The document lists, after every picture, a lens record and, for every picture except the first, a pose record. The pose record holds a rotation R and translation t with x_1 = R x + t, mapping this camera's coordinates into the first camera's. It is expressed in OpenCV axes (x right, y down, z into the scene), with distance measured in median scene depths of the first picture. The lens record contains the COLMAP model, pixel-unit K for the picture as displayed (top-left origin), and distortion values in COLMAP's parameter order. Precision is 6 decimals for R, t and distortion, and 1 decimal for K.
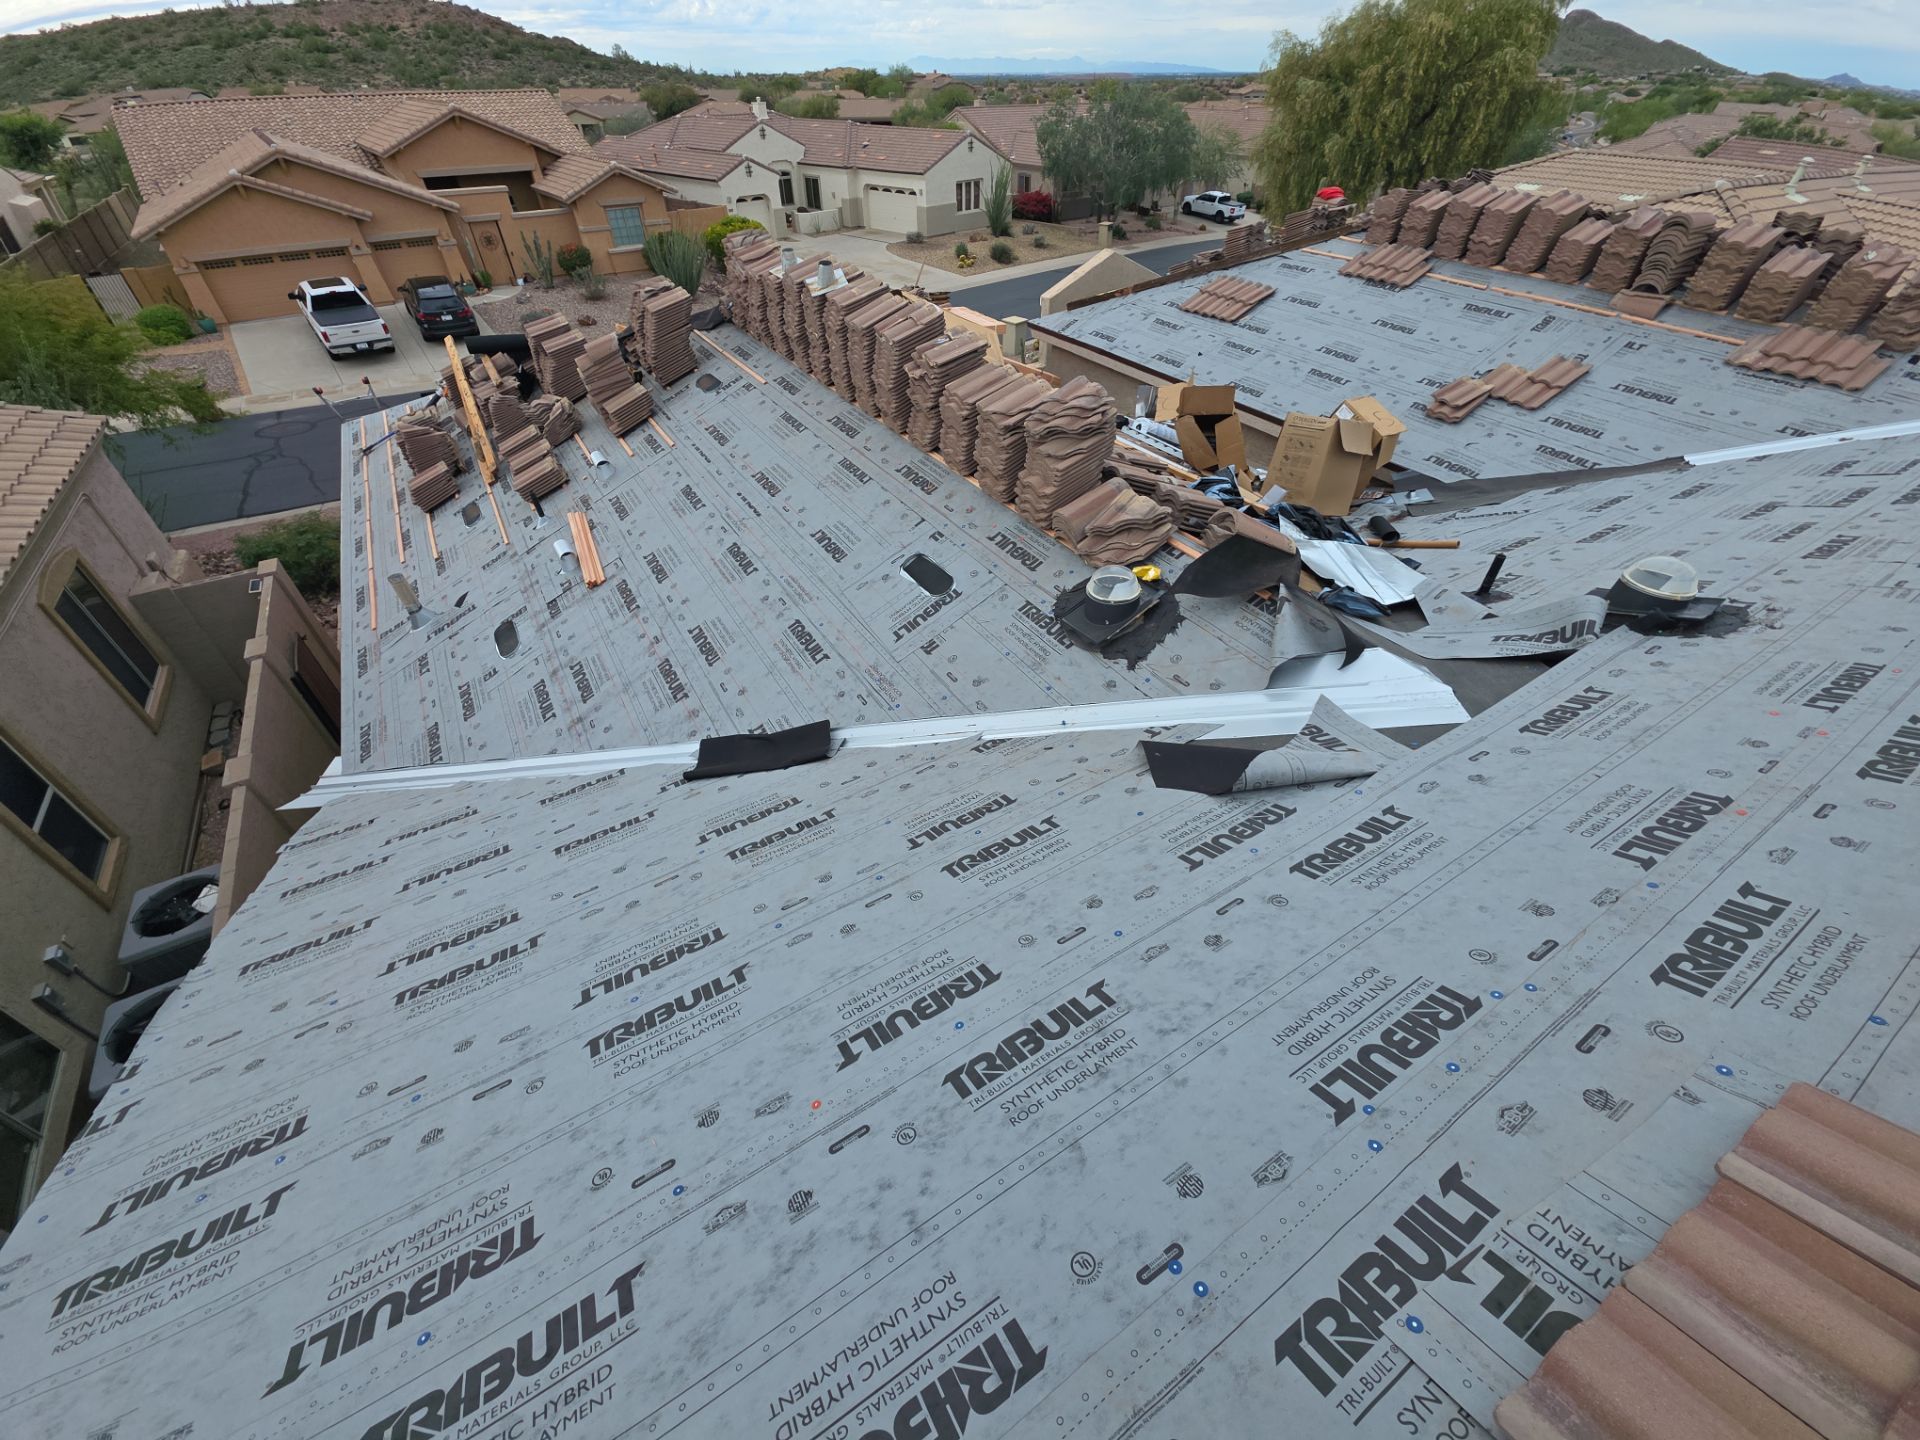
lens RADIAL K [[758.3, 0, 963.5], [0, 758.3, 715.9], [0, 0, 1]] dist [0.020991, -0.011254]
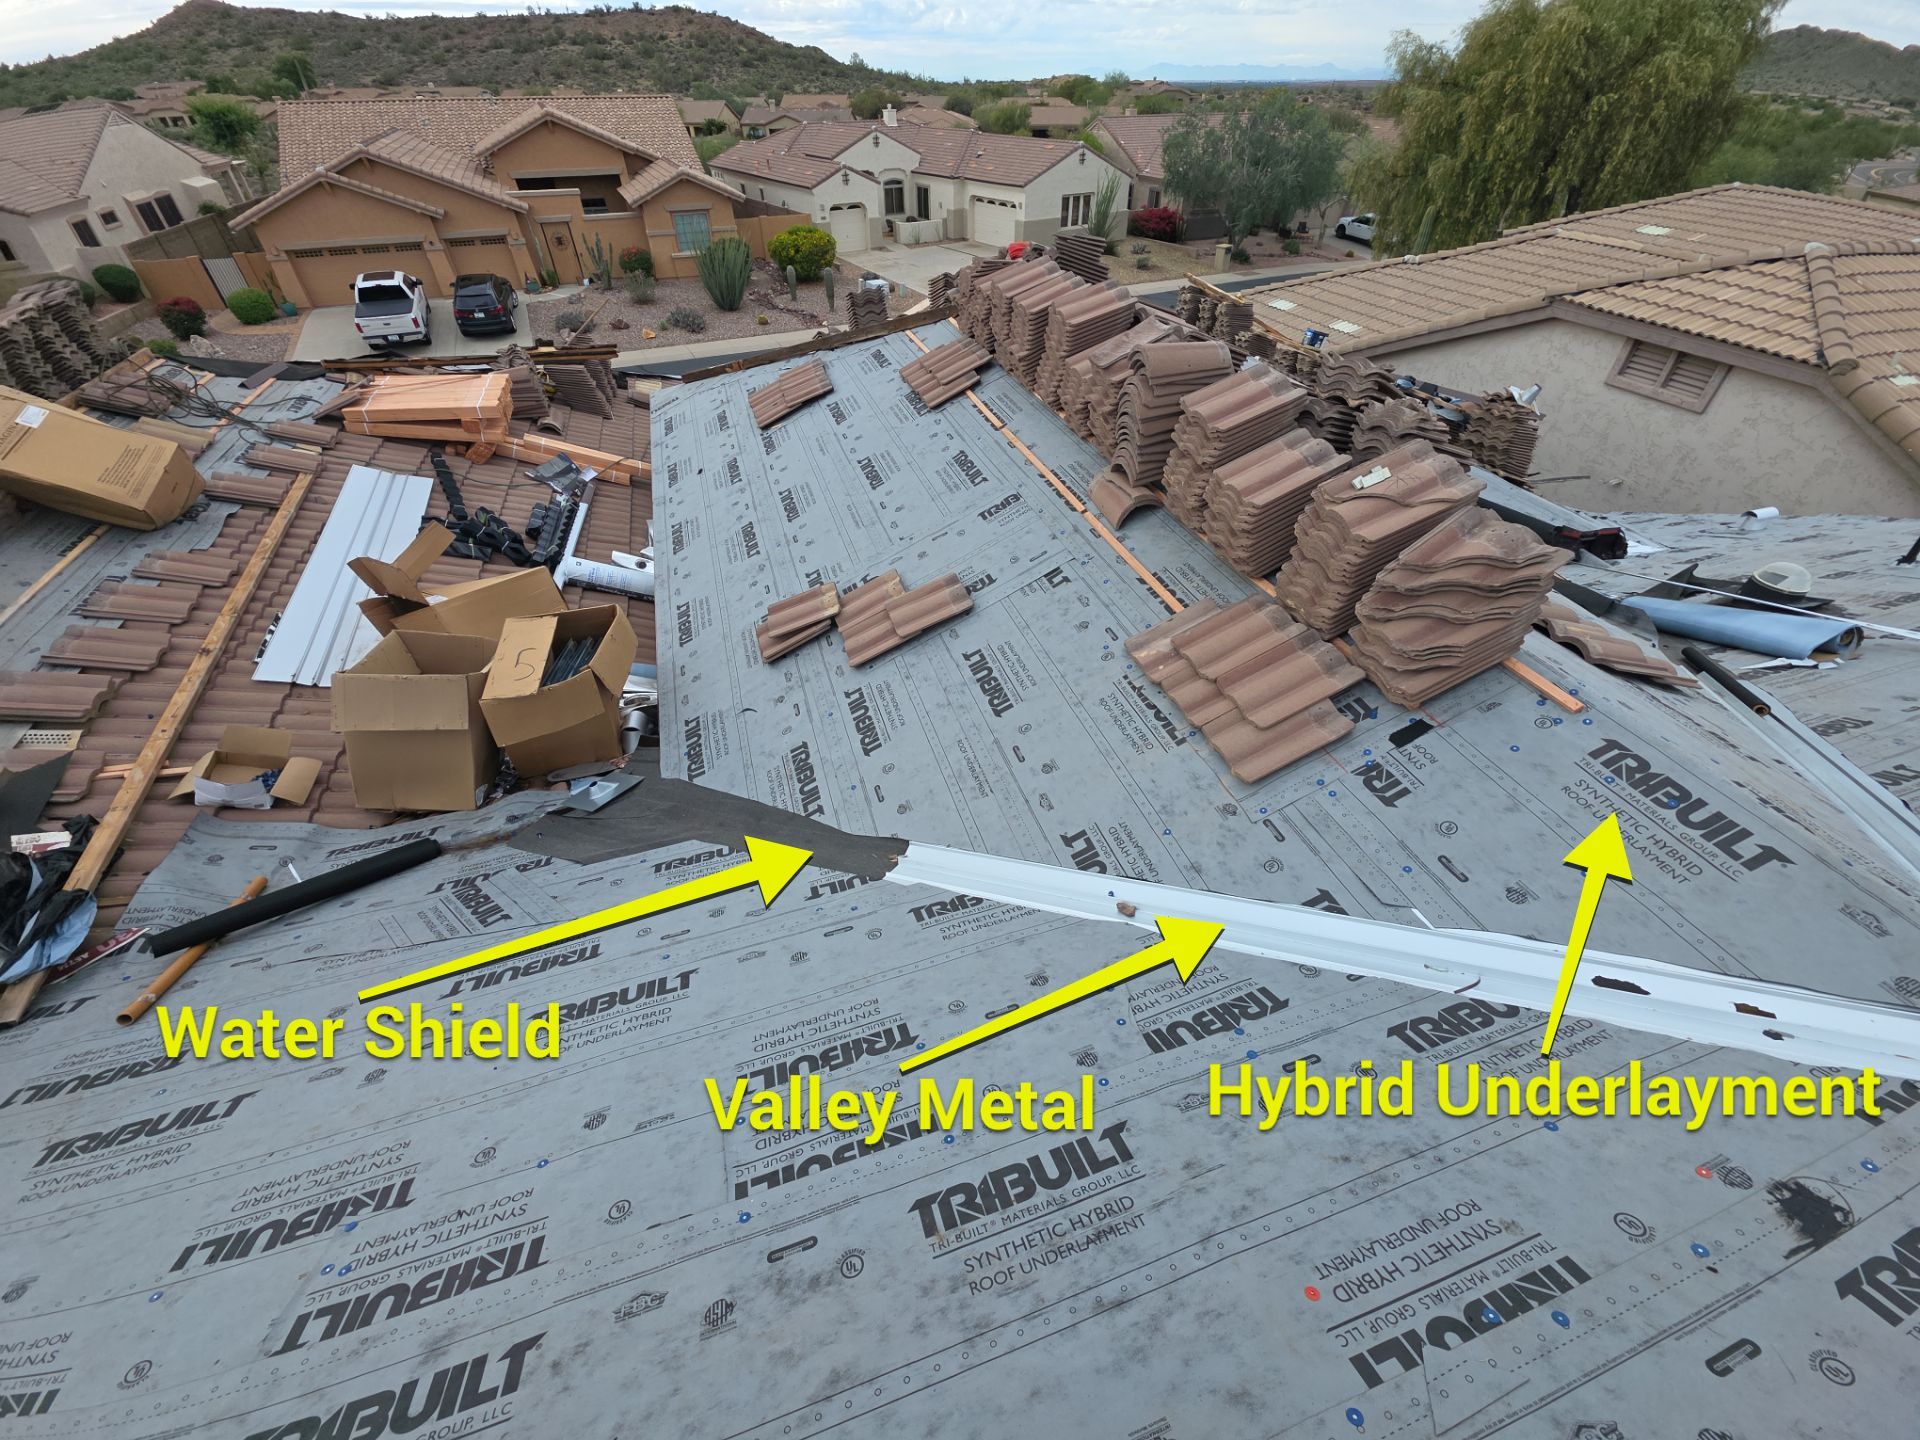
lens RADIAL K [[755.7, 0, 963.6], [0, 755.7, 717.5], [0, 0, 1]] dist [0.021118, -0.011143]
pose [[0.972198, 0.151363, -0.178662, 0.191066], [-0.151825, 0.988344, 0.011166, -0.078385], [0.178270, 0.016270, 0.983847, 0.093317]]
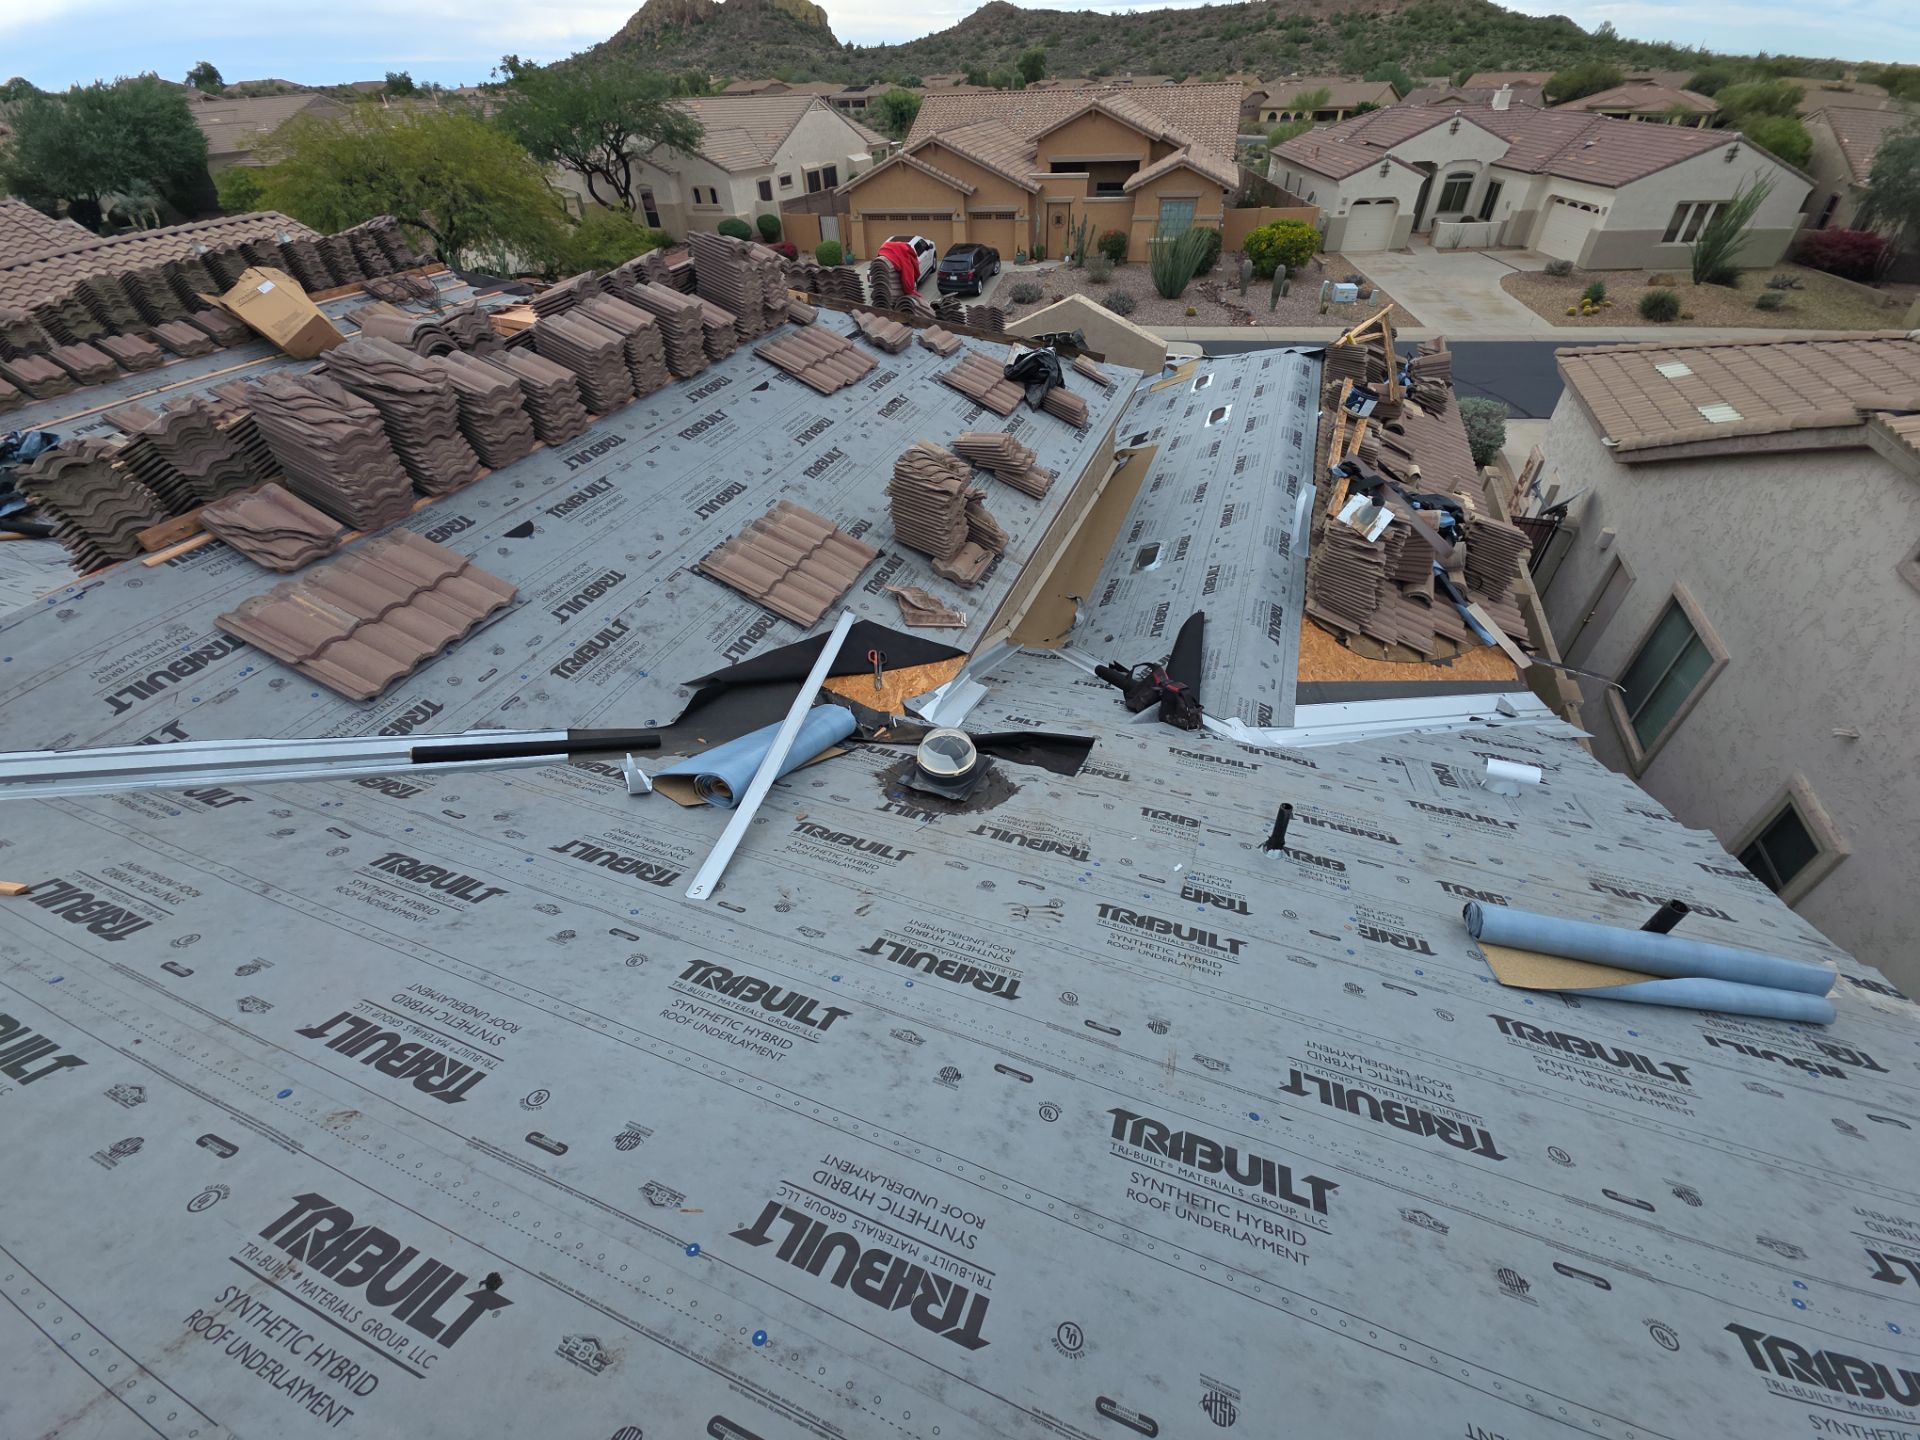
lens RADIAL K [[759.1, 0, 963.0], [0, 759.1, 716.2], [0, 0, 1]] dist [0.015091, -0.007854]
pose [[0.608125, 0.497284, -0.618783, 0.369034], [-0.488979, 0.848703, 0.201502, -0.148874], [0.625366, 0.180034, 0.759279, 0.174158]]
